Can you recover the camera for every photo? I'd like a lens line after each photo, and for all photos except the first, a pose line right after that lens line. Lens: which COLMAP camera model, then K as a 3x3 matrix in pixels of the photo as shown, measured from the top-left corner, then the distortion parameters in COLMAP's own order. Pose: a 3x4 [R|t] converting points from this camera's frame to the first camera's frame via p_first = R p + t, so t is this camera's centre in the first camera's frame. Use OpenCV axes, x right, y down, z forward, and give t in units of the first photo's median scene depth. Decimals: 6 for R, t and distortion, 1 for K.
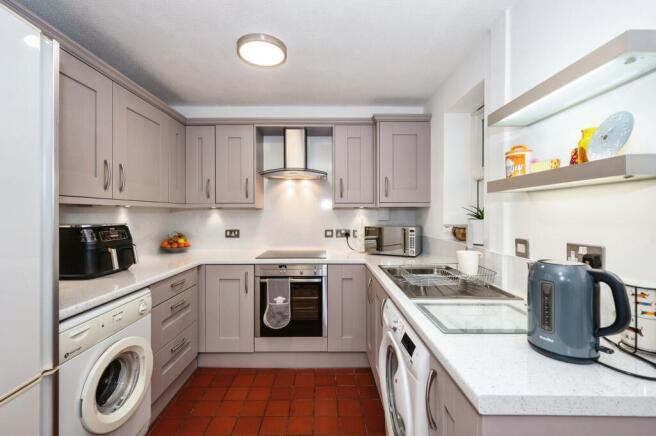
lens RADIAL K [[285.1, 0, 324.0], [0, 285.1, 215.0], [0, 0, 1]] dist [-0.000402, -0.000052]
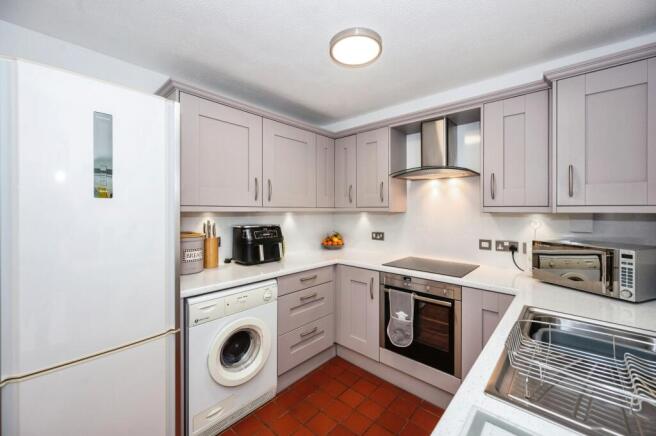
lens RADIAL K [[262.8, 0, 327.9], [0, 262.8, 211.3], [0, 0, 1]] dist [0.000605, 0.000063]
pose [[0.746359, 0.006796, -0.665509, 0.217507], [-0.008081, 0.999967, 0.001149, -0.029442], [0.665494, 0.004521, 0.746389, 0.219274]]
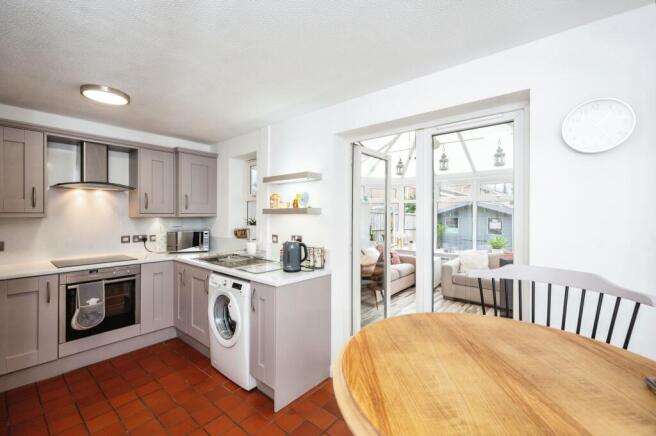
lens RADIAL K [[279.3, 0, 328.0], [0, 279.3, 218.0], [0, 0, 1]] dist [-0.002641, -0.000321]
pose [[0.639035, -0.006037, 0.769154, -0.395803], [-0.000288, 0.999967, 0.008088, -0.035487], [-0.769177, -0.005390, 0.639013, -0.390844]]
